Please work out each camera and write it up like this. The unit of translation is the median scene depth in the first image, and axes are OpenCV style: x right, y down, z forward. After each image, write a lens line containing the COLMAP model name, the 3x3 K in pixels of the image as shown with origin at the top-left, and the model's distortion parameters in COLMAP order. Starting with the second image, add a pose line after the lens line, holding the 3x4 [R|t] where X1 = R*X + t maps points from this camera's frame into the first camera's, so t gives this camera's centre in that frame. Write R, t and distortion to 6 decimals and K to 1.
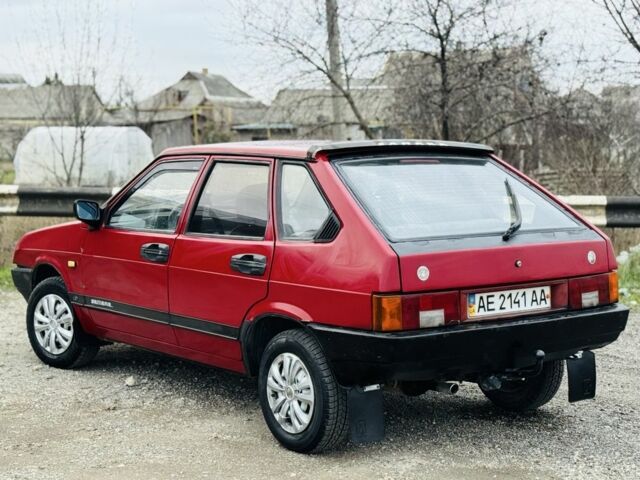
lens RADIAL K [[1251.7, 0, 320.0], [0, 1251.7, 240.0], [0, 0, 1]] dist [0.140050, 0.100985]
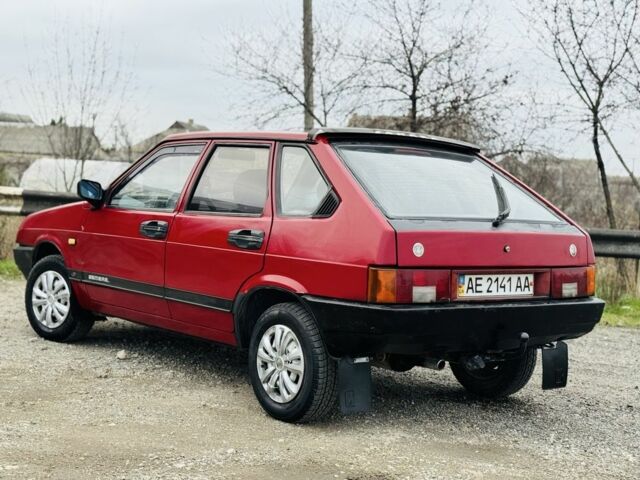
lens RADIAL K [[1078.2, 0, 320.0], [0, 1078.2, 240.0], [0, 0, 1]] dist [0.130106, 0.063115]
pose [[0.997955, 0.053973, 0.034248, -0.026166], [-0.052773, 0.997992, -0.035019, 0.048235], [-0.036069, 0.033140, 0.998800, 0.103712]]
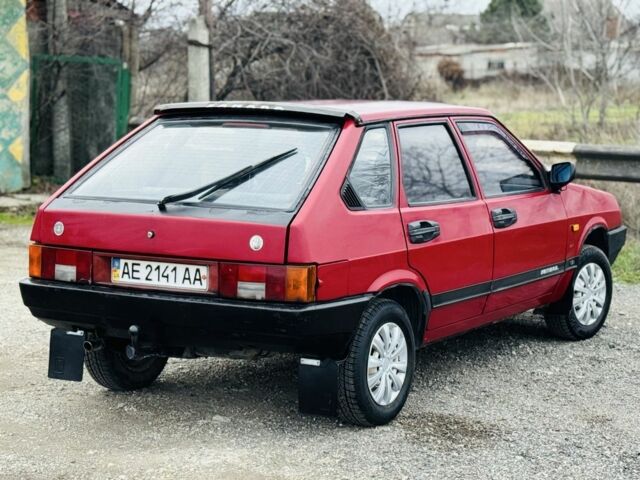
lens RADIAL K [[1447.0, 0, 320.0], [0, 1447.0, 240.0], [0, 0, 1]] dist [0.159484, 0.157217]
pose [[0.365853, 0.111999, -0.923909, 1.157034], [-0.081454, 0.992776, 0.088093, -0.080055], [0.927101, 0.043027, 0.372333, 0.670291]]
